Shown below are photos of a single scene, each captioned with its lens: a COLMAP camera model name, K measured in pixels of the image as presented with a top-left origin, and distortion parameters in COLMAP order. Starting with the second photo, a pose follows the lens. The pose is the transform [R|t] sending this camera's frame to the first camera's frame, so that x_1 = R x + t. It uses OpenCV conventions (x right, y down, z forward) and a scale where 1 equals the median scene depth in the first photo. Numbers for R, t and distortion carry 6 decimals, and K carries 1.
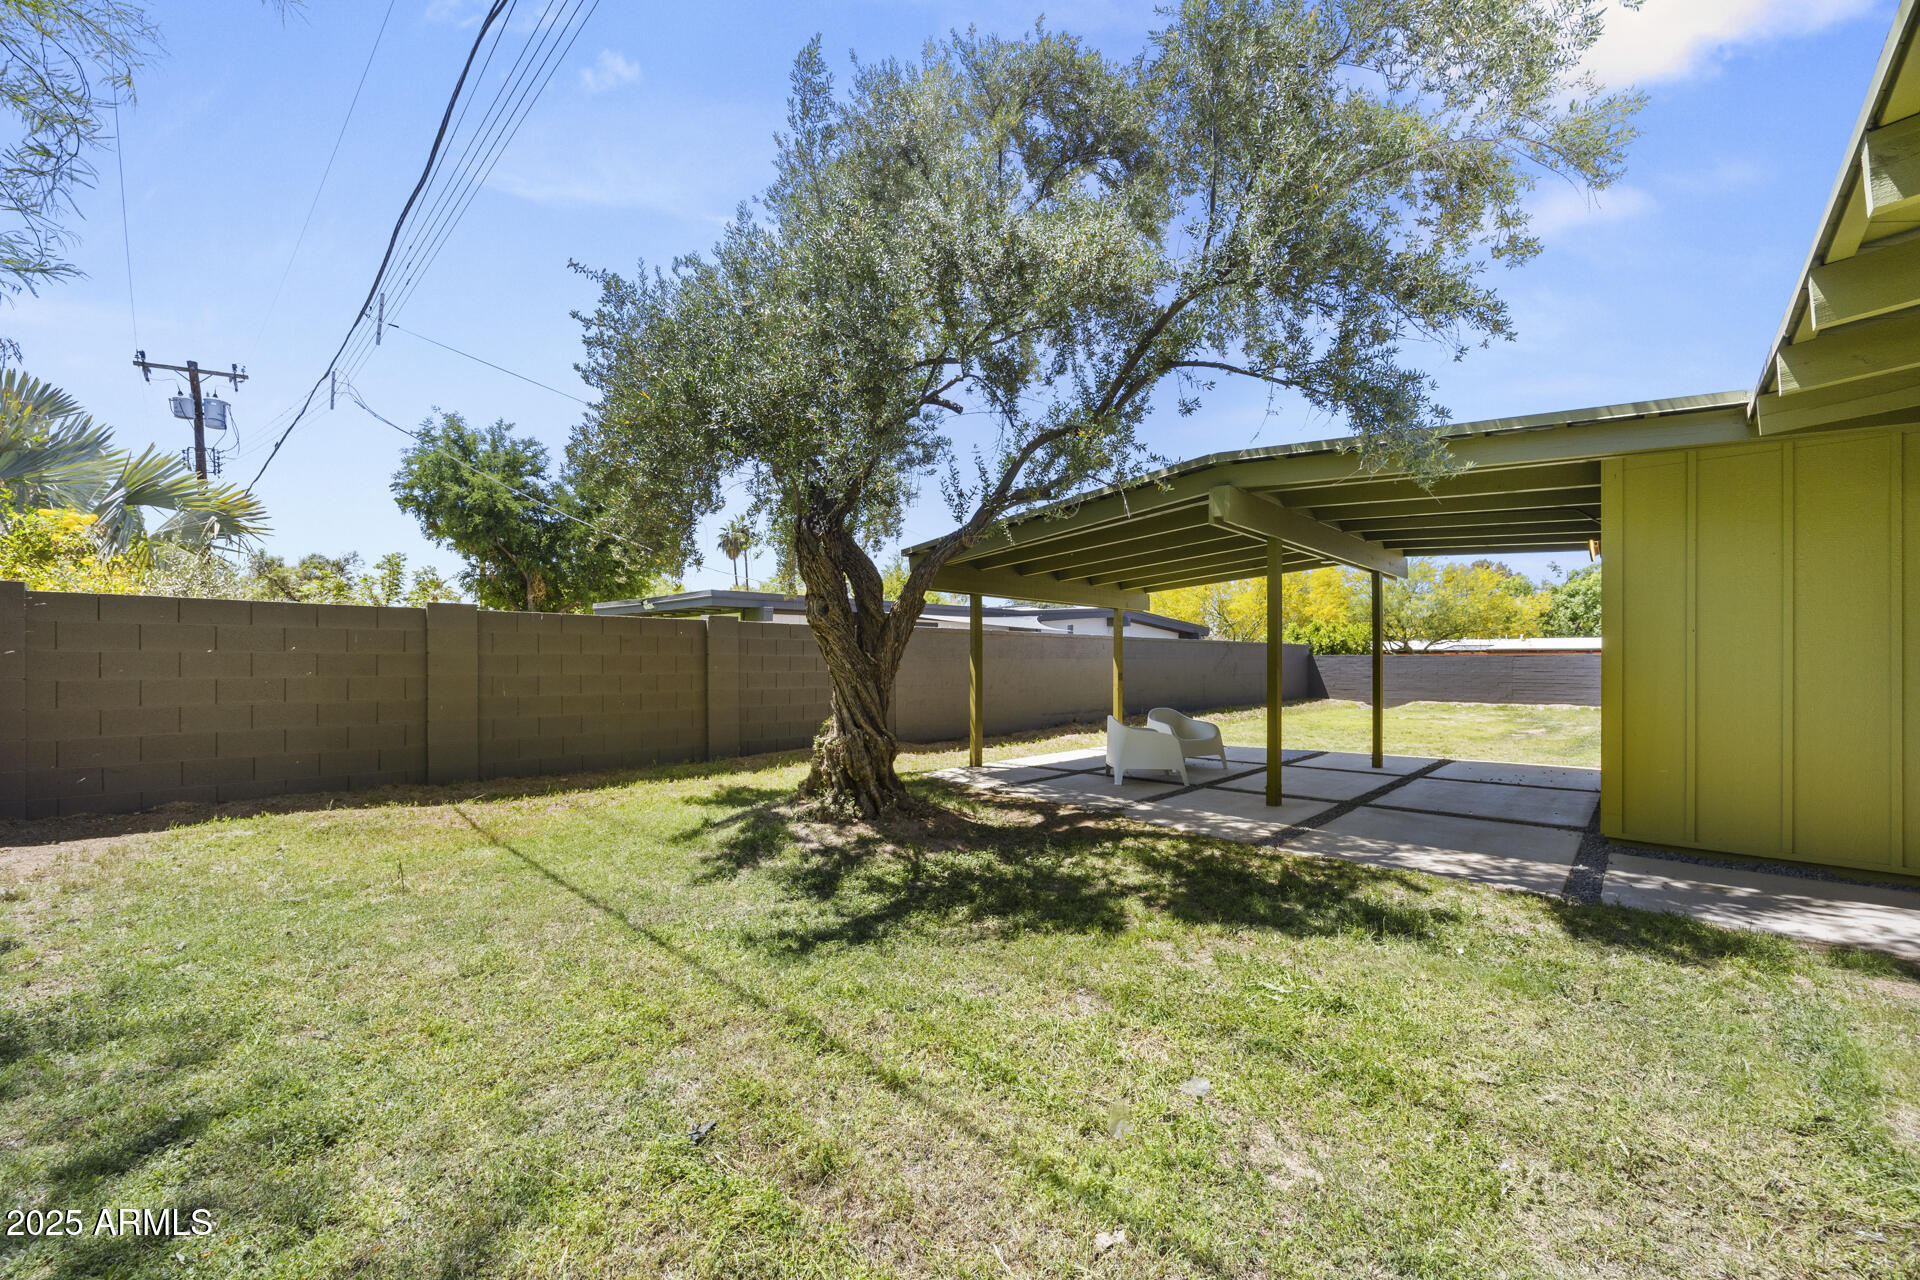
lens RADIAL K [[727.4, 0, 960.0], [0, 727.4, 640.0], [0, 0, 1]] dist [-0.000903, -0.000057]
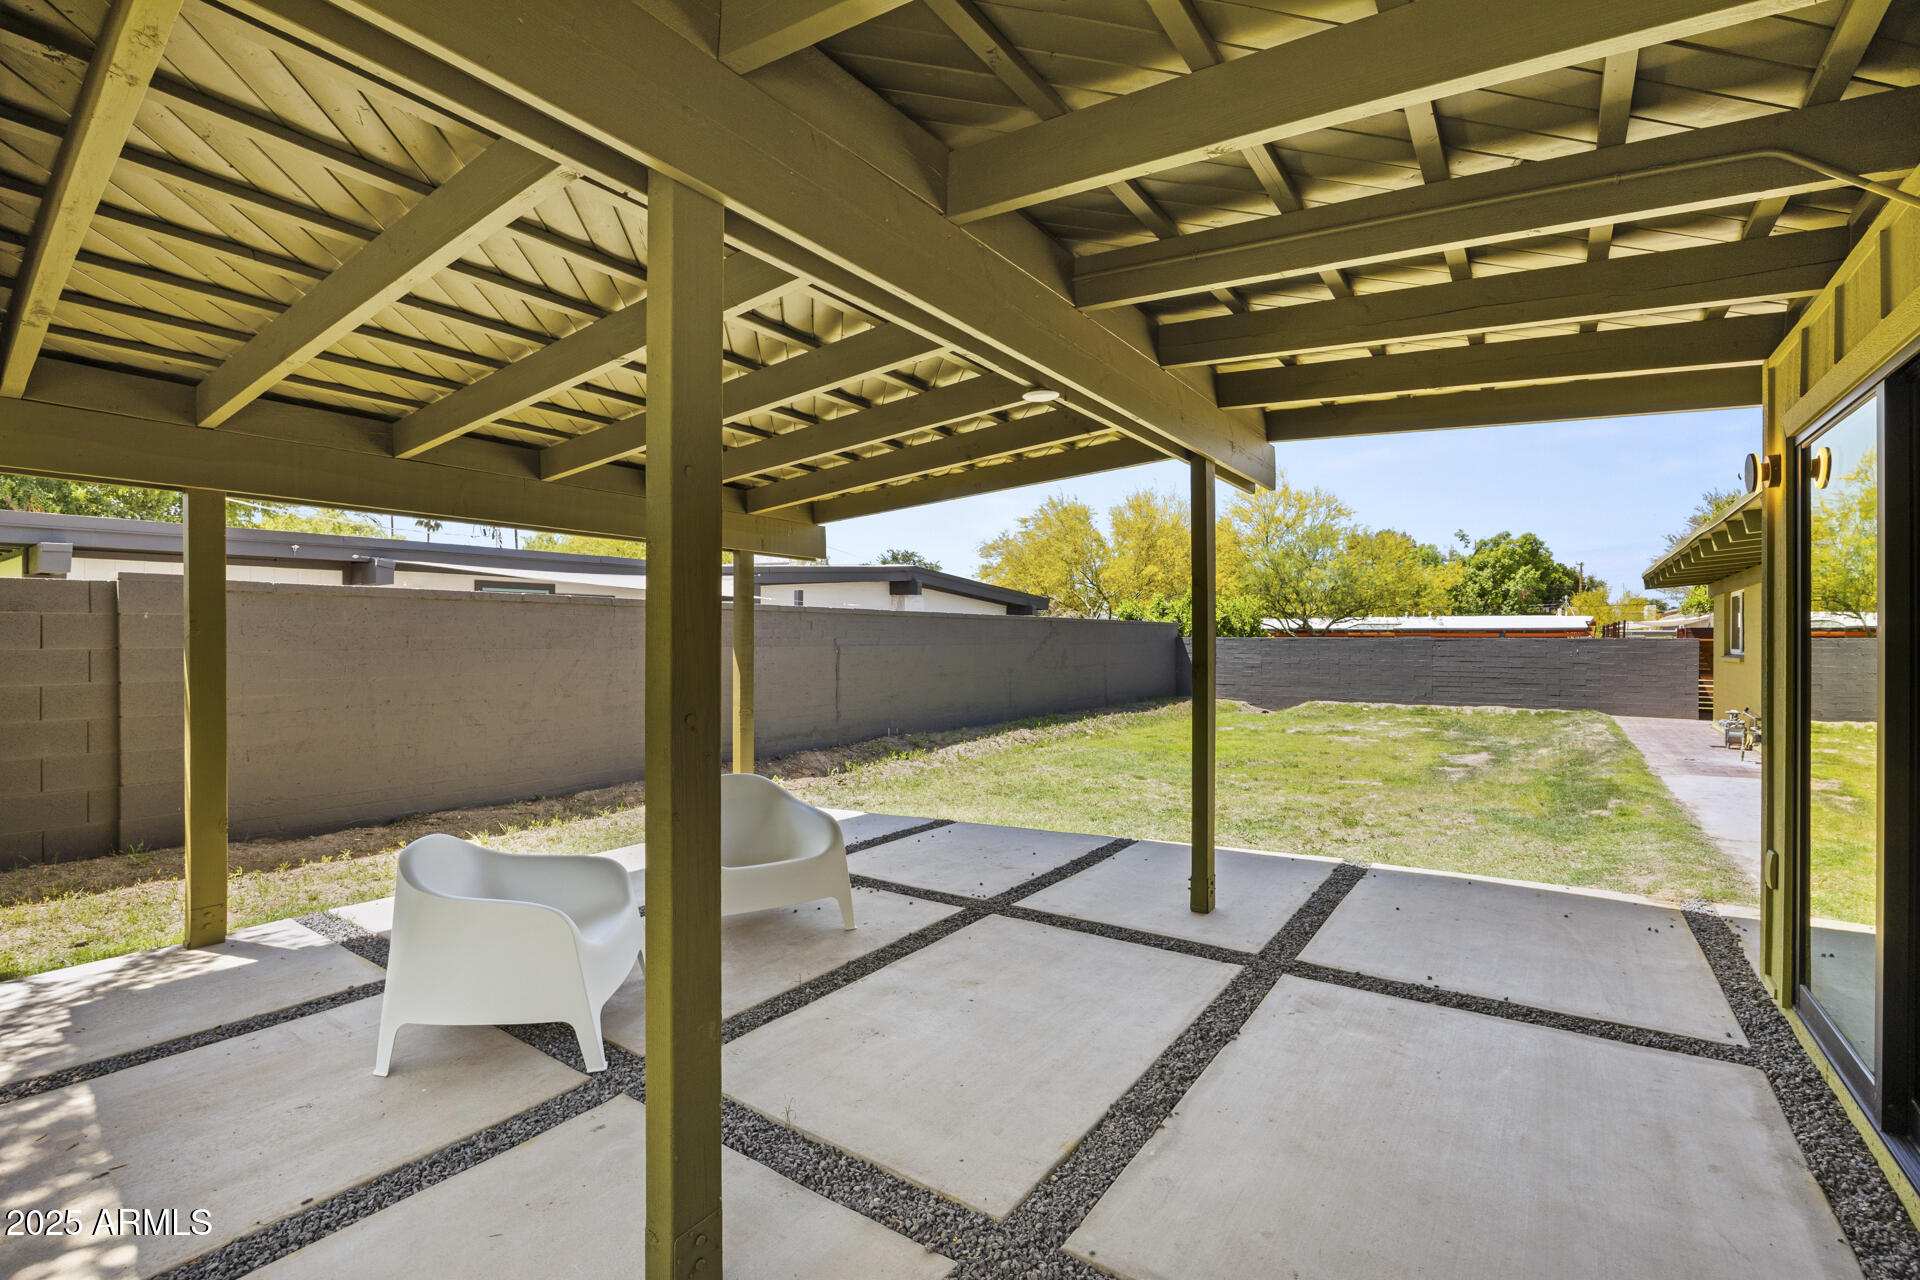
lens RADIAL K [[832.4, 0, 955.2], [0, 832.4, 625.8], [0, 0, 1]] dist [-0.016187, 0.000011]
pose [[0.989498, 0.002416, 0.144527, 0.092501], [-0.004115, 0.999926, 0.011461, 0.000348], [-0.144488, -0.011935, 0.989435, 0.138647]]
